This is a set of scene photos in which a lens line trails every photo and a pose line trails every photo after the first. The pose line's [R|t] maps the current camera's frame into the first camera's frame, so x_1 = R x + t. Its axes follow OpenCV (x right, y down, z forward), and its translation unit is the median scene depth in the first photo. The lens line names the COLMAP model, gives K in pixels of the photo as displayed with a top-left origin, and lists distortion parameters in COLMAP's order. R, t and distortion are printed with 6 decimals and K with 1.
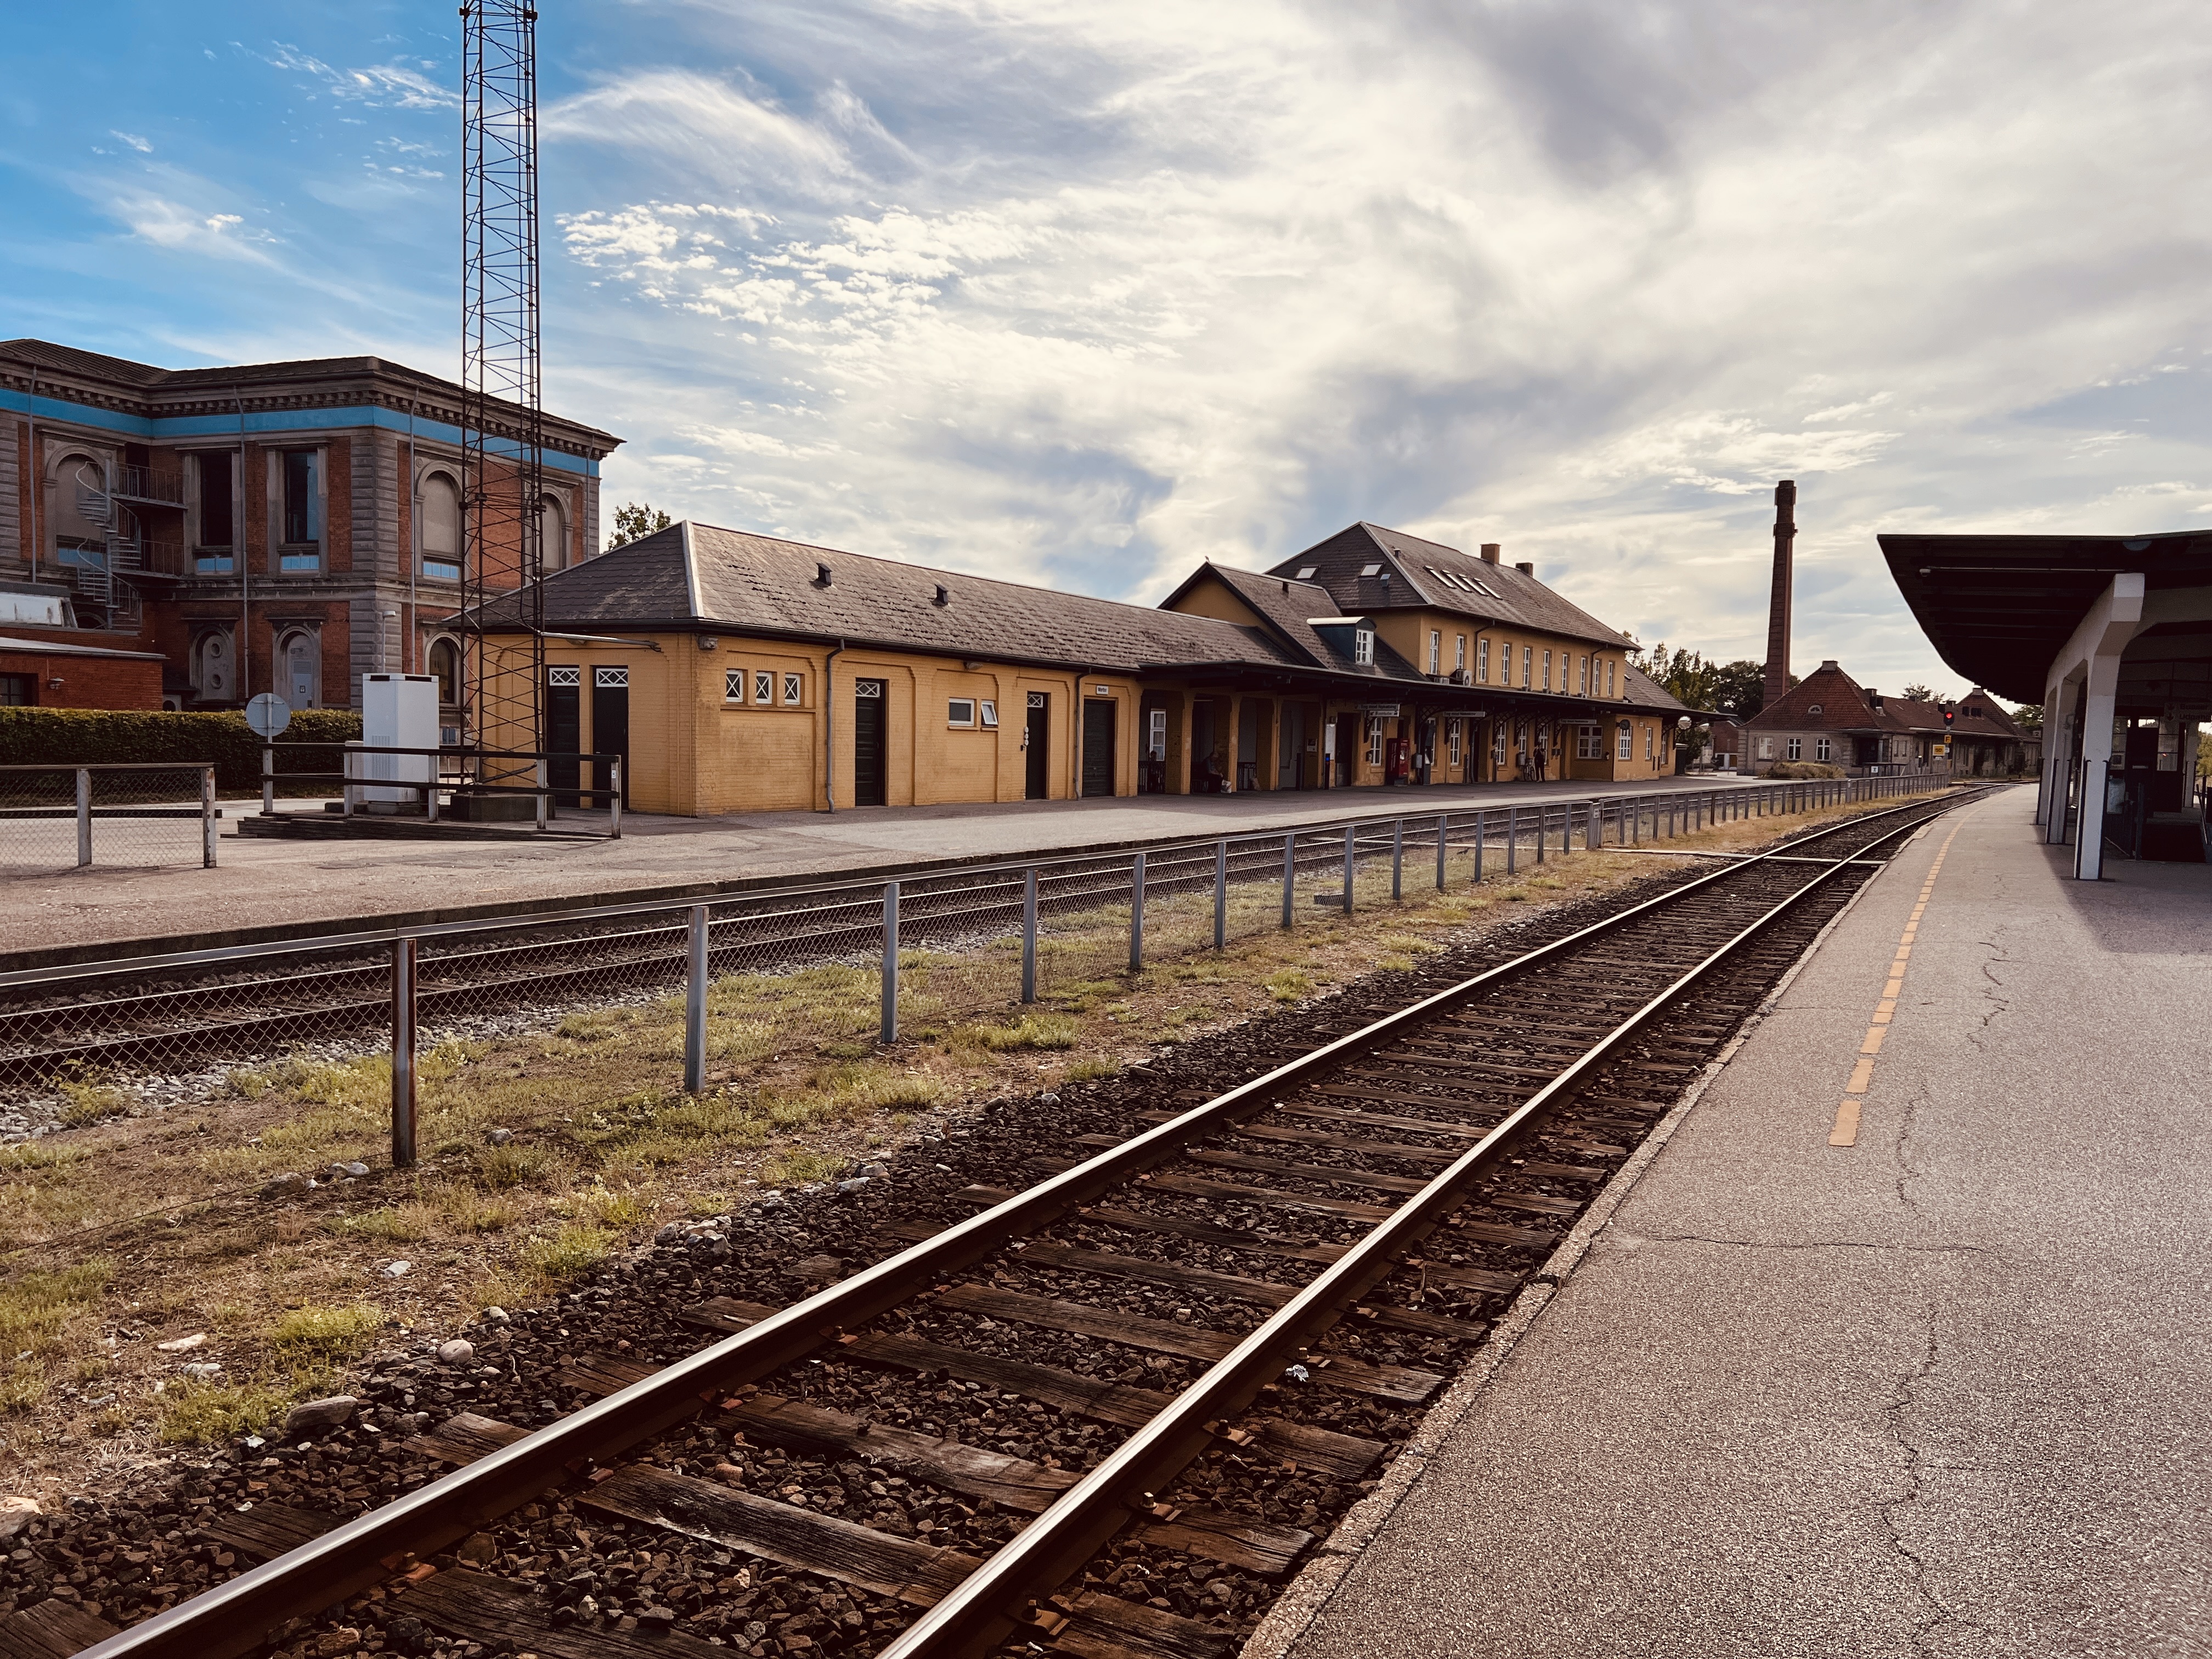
lens RADIAL K [[1715.3, 0, 1089.6], [0, 1715.3, 831.8], [0, 0, 1]] dist [0.132697, -0.277046]
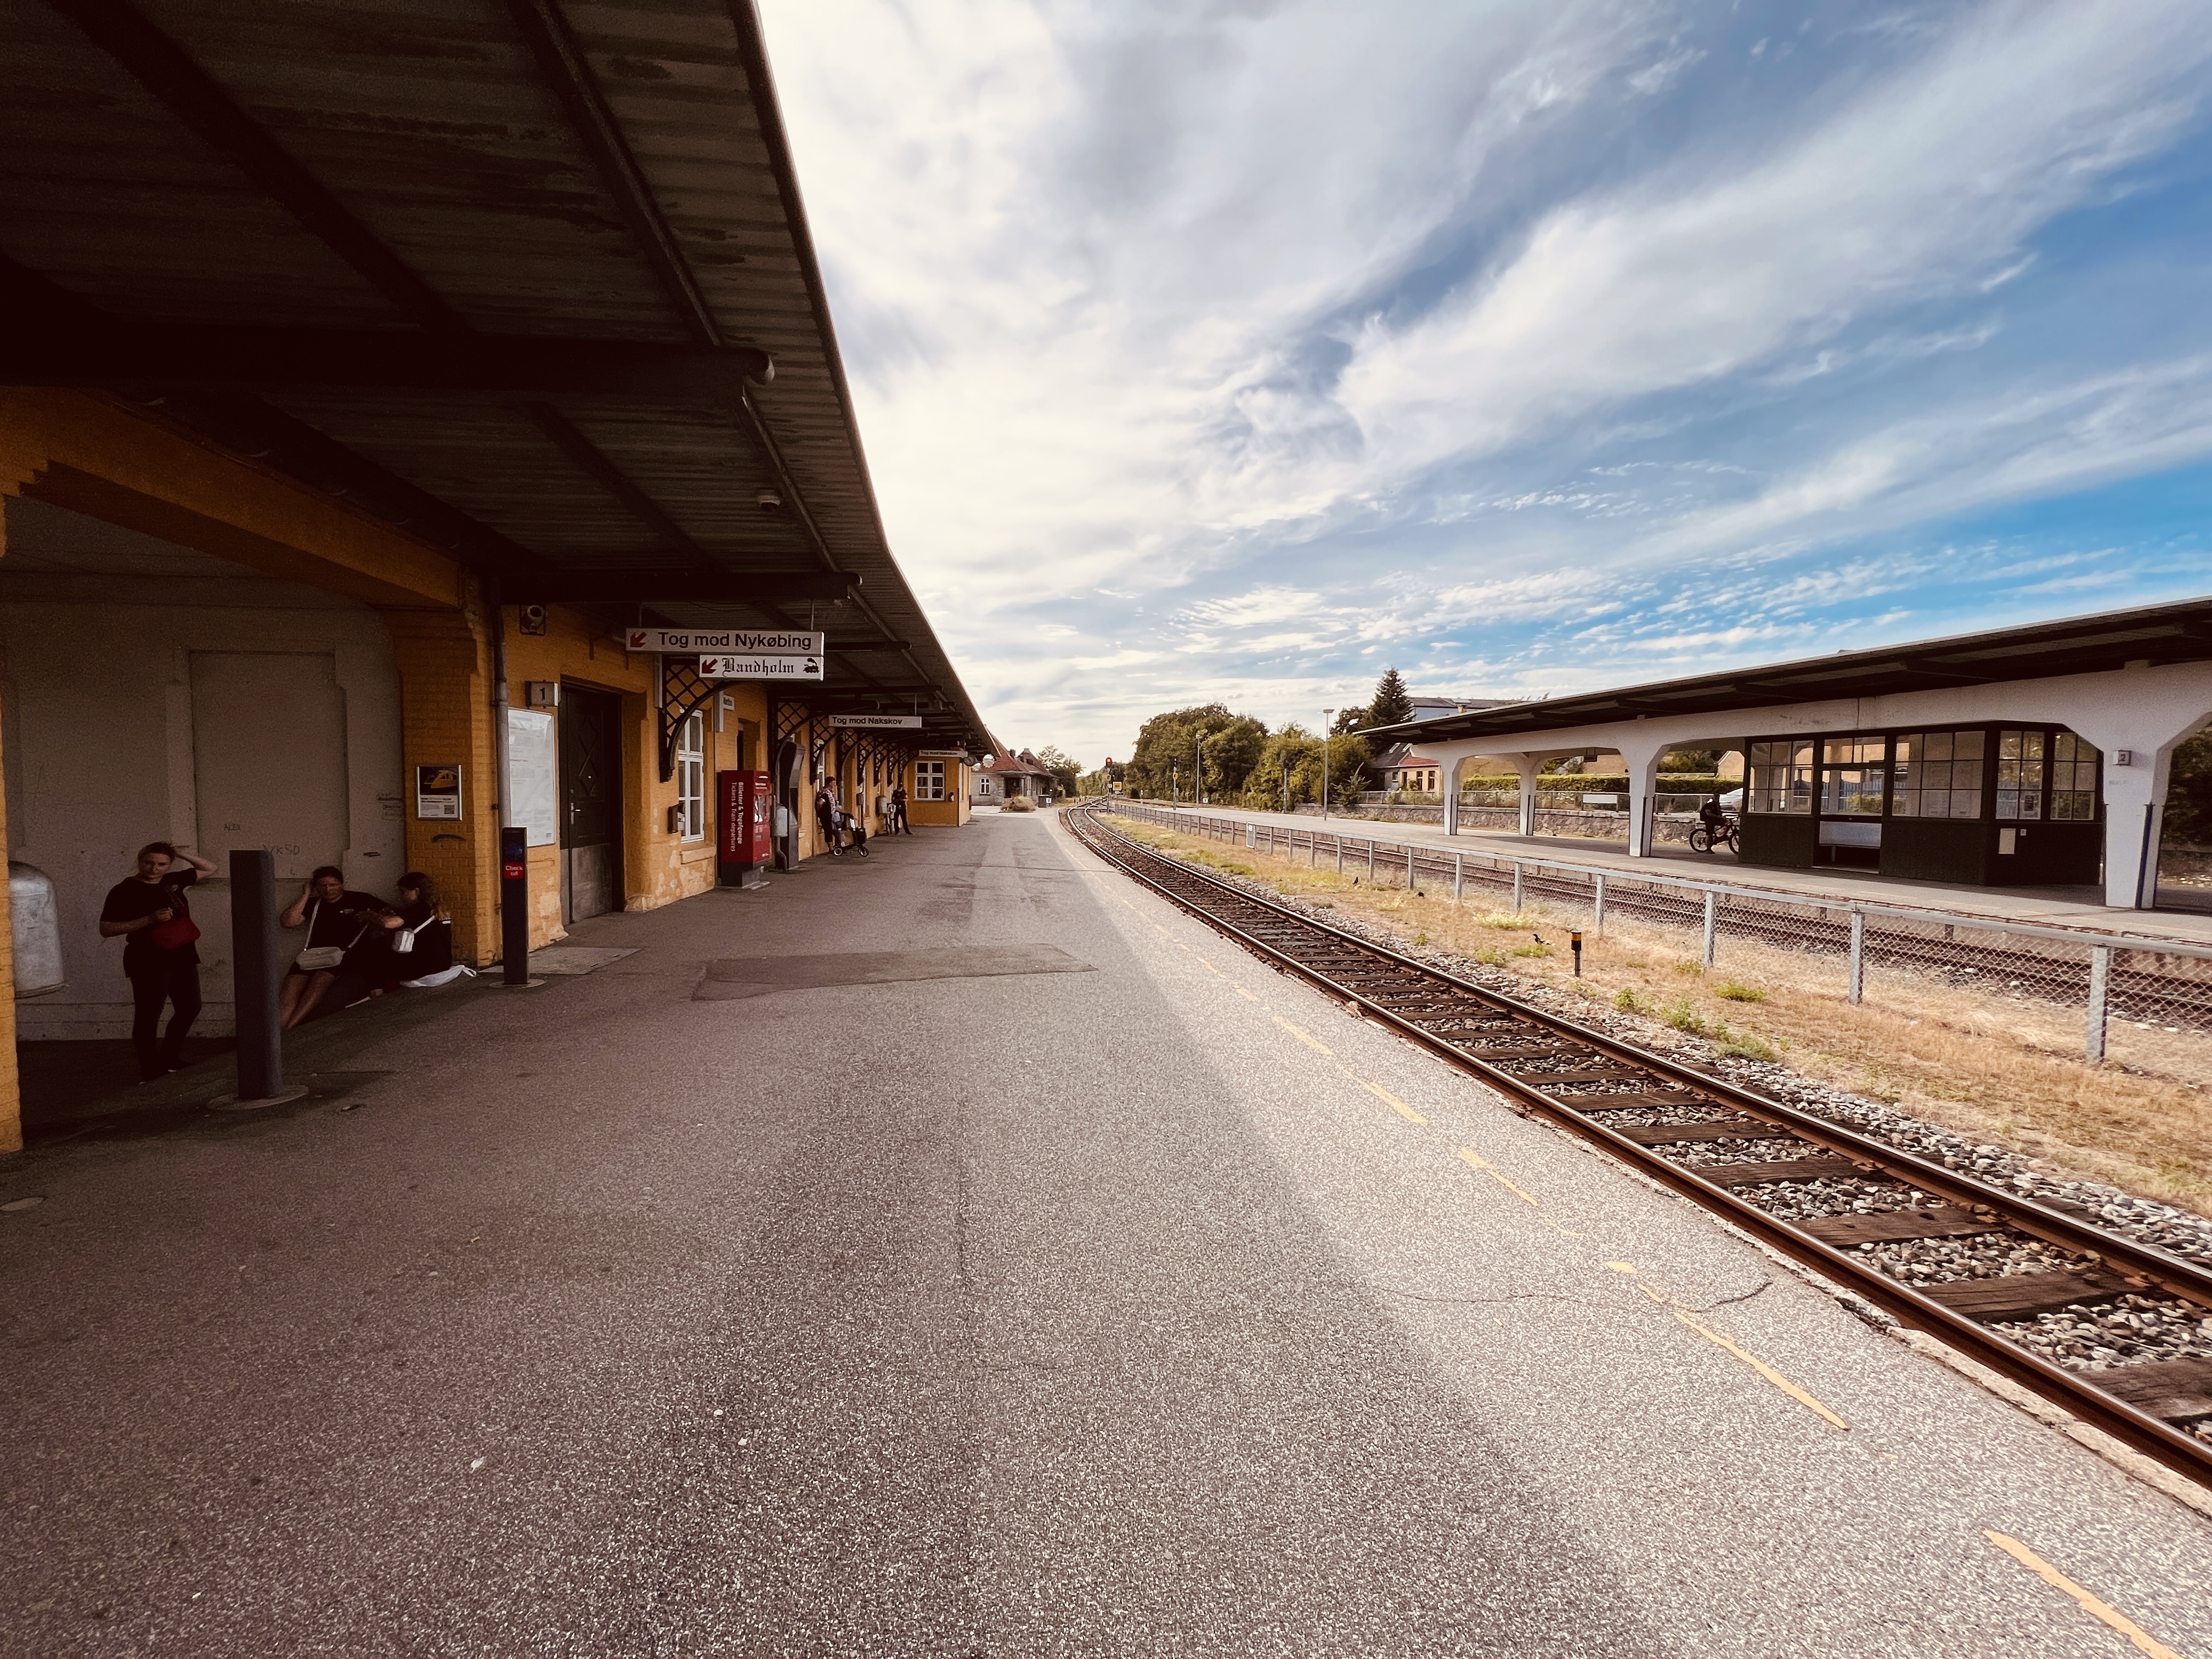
lens RADIAL K [[882.6, 0, 1110.9], [0, 882.6, 832.2], [0, 0, 1]] dist [-0.001548, 0.000175]
pose [[0.786416, -0.042617, 0.616225, 0.129362], [0.039327, 0.999048, 0.018904, -0.044370], [-0.616444, 0.009368, 0.787343, 0.859217]]
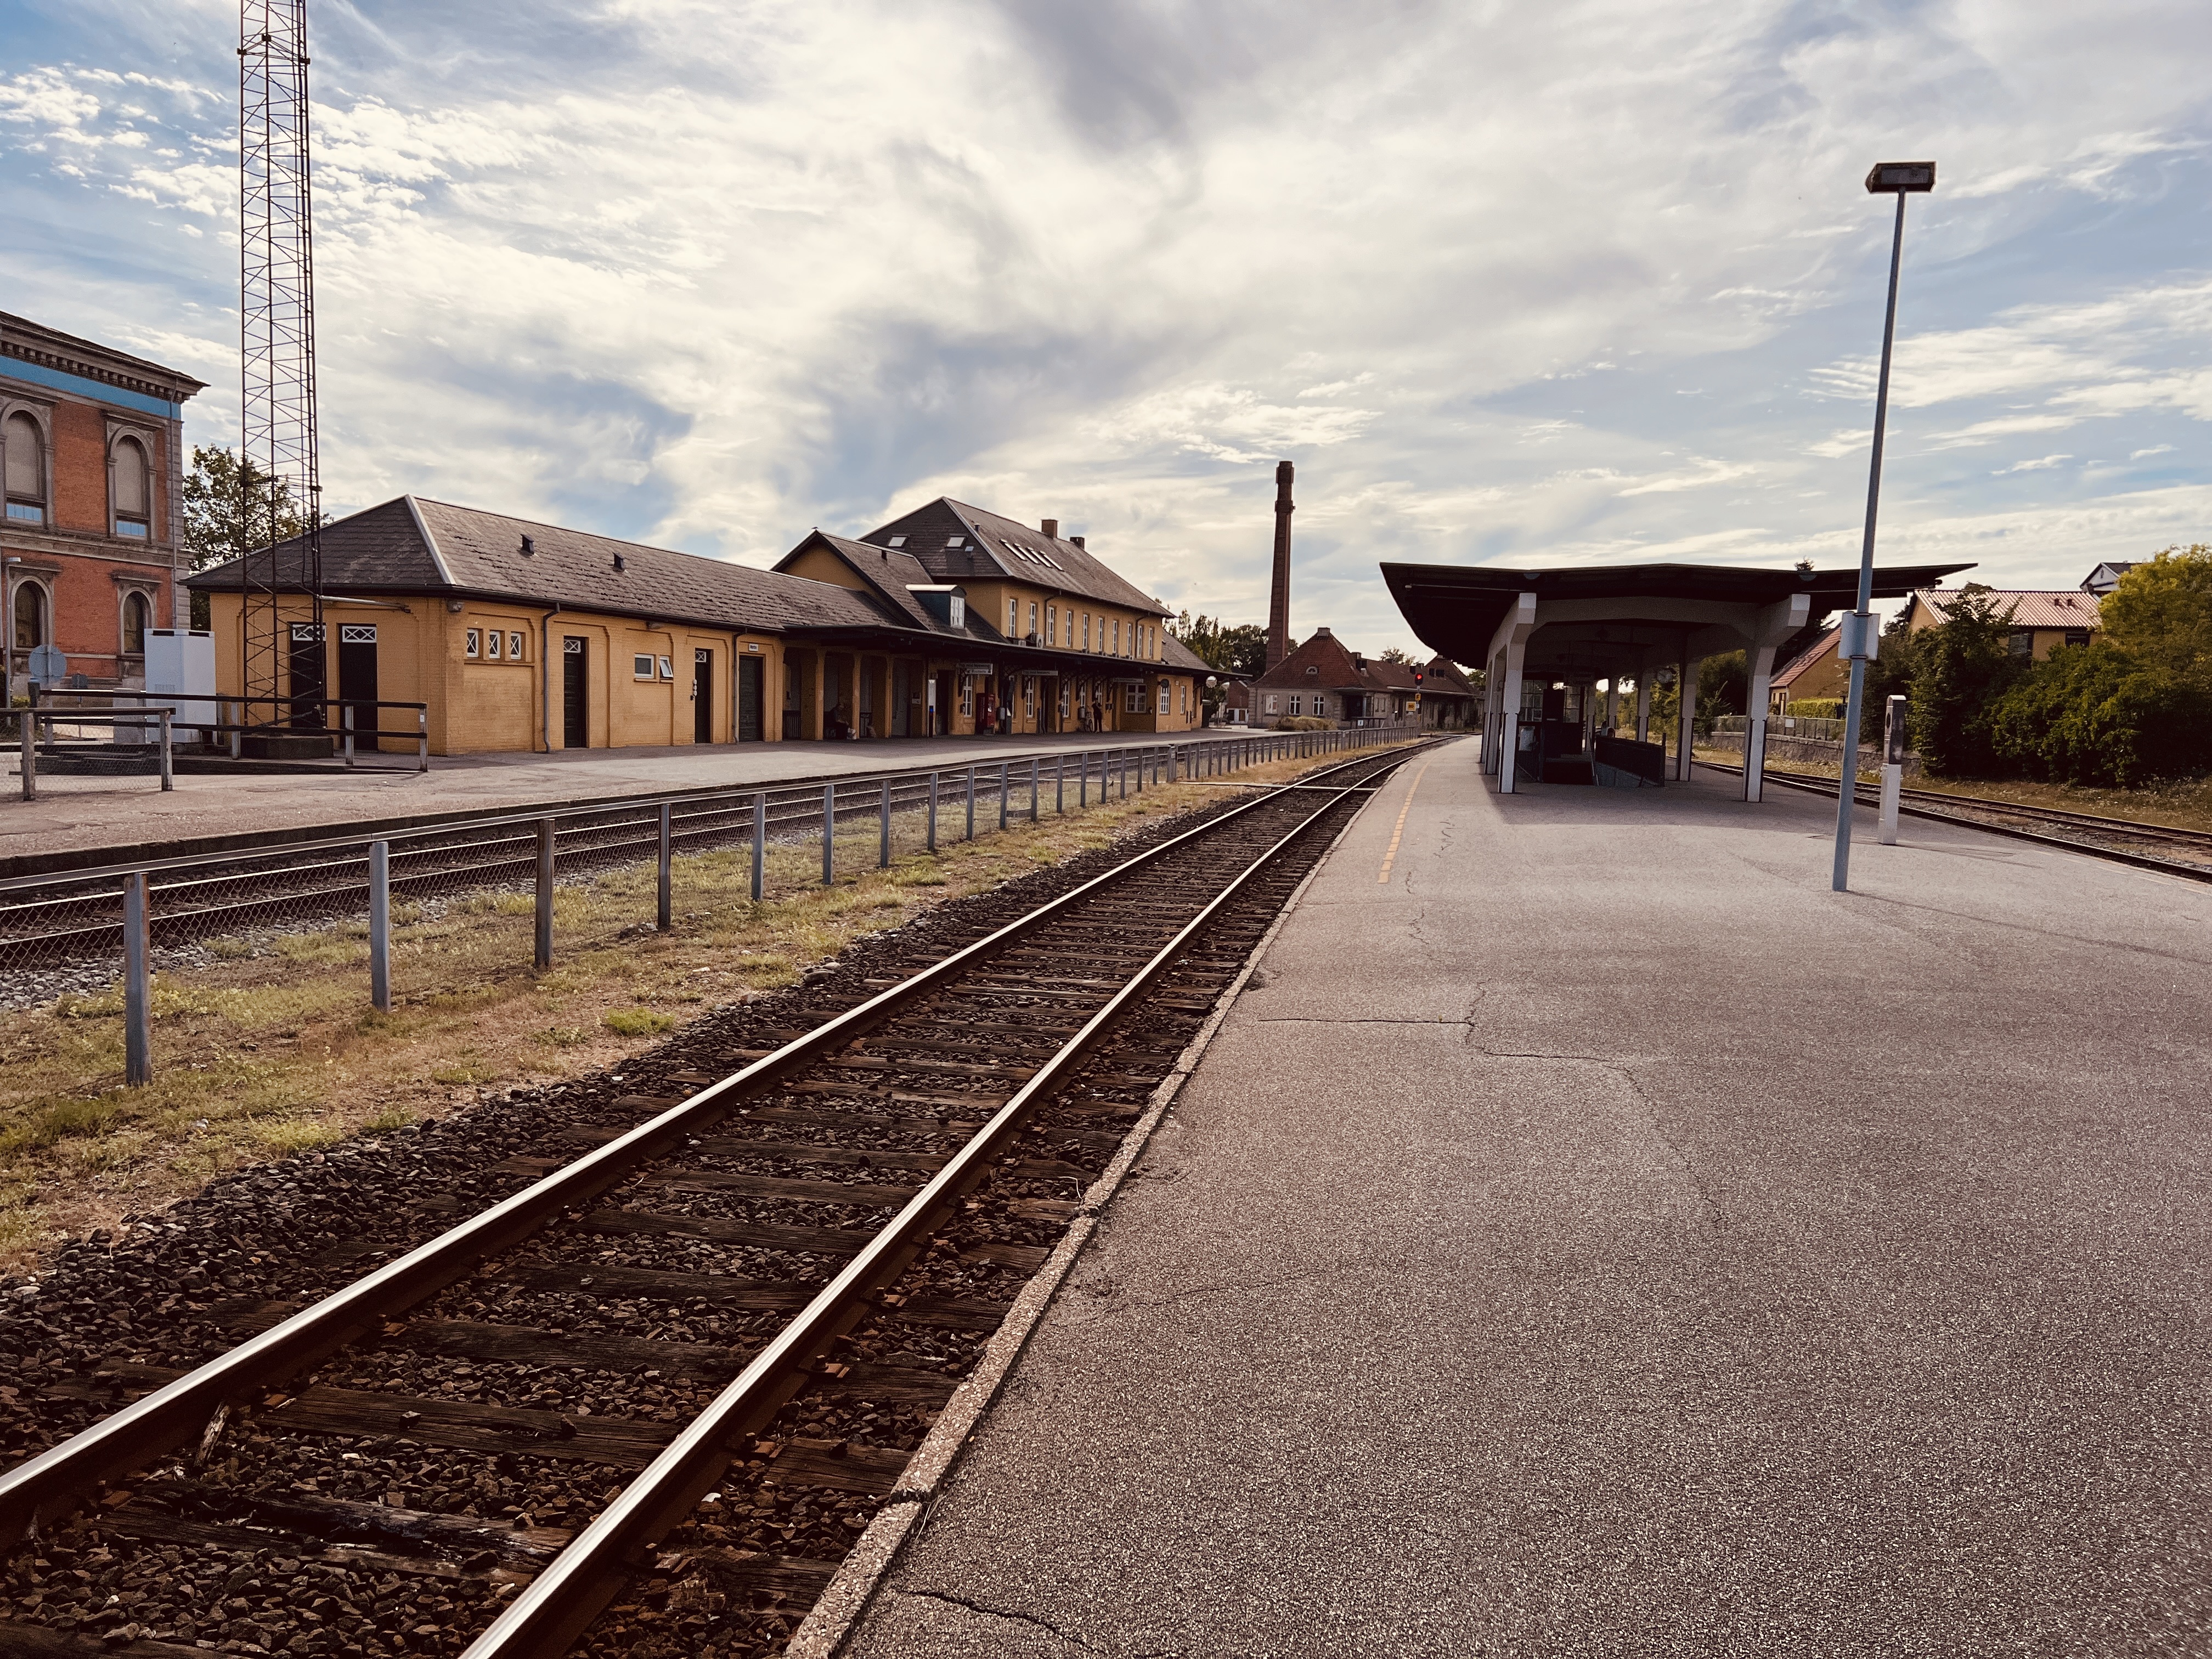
lens RADIAL K [[1715.3, 0, 1089.6], [0, 1715.3, 831.8], [0, 0, 1]] dist [0.132697, -0.277046]
pose [[0.963722, -0.012281, 0.266626, -0.065747], [0.004750, 0.999572, 0.028873, 0.005763], [-0.266866, -0.026559, 0.963368, -0.130753]]
